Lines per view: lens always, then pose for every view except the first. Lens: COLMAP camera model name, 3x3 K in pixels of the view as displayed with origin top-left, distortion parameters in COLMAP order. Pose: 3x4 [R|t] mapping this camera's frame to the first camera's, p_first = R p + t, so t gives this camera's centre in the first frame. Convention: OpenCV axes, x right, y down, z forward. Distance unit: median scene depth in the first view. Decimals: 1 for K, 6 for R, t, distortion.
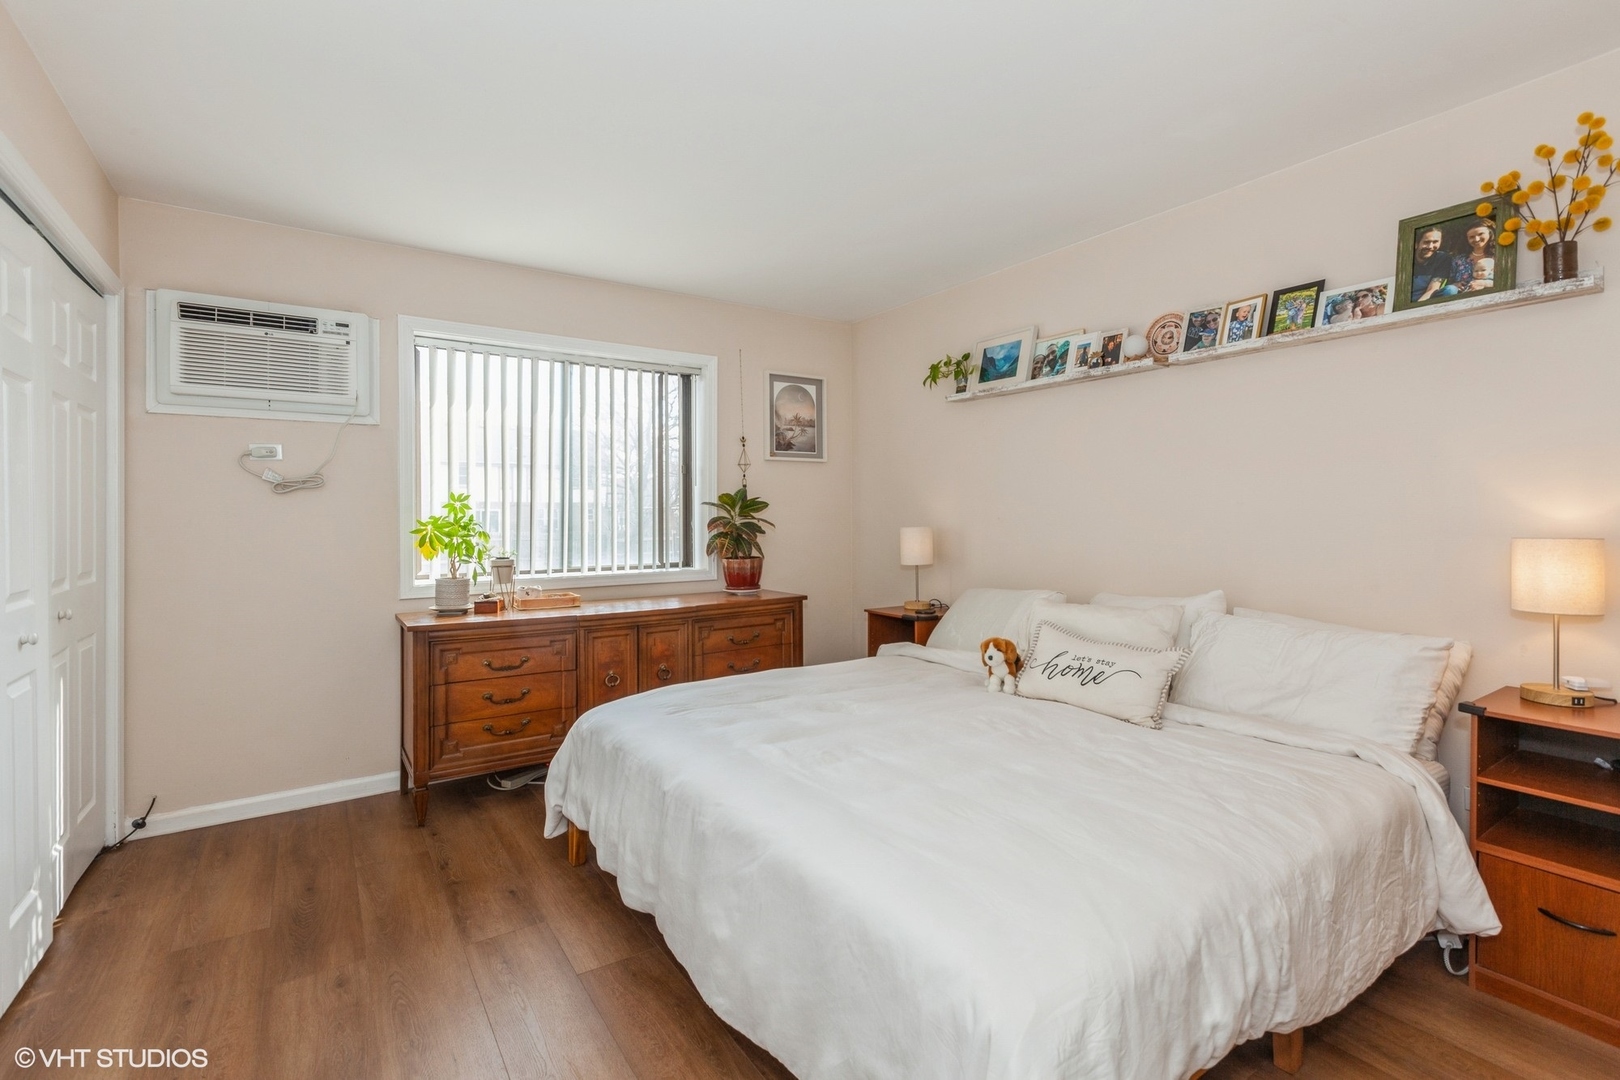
lens RADIAL K [[741.3, 0, 803.7], [0, 741.3, 512.4], [0, 0, 1]] dist [0.003008, -0.001682]
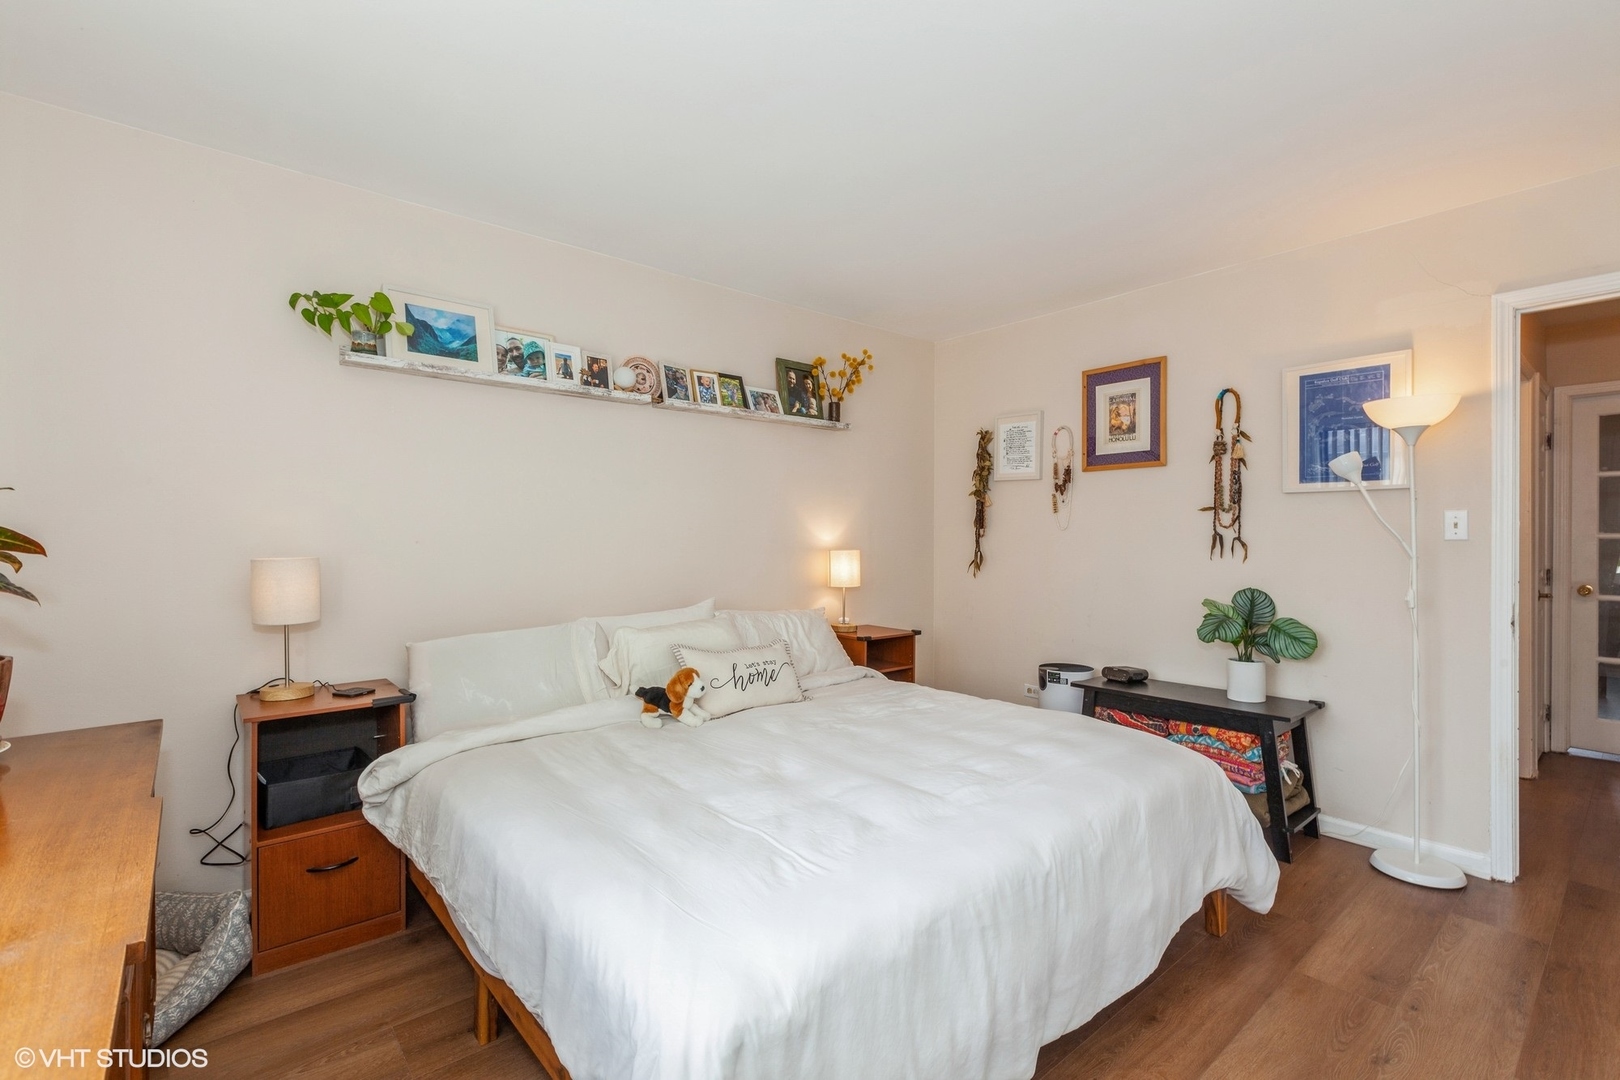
lens RADIAL K [[741.3, 0, 807.8], [0, 741.3, 536.5], [0, 0, 1]] dist [0.003008, -0.001682]
pose [[-0.136785, -0.005022, 0.990588, -0.646532], [-0.008738, 0.999954, 0.003863, -0.005623], [-0.990562, -0.008127, -0.136822, 0.906104]]
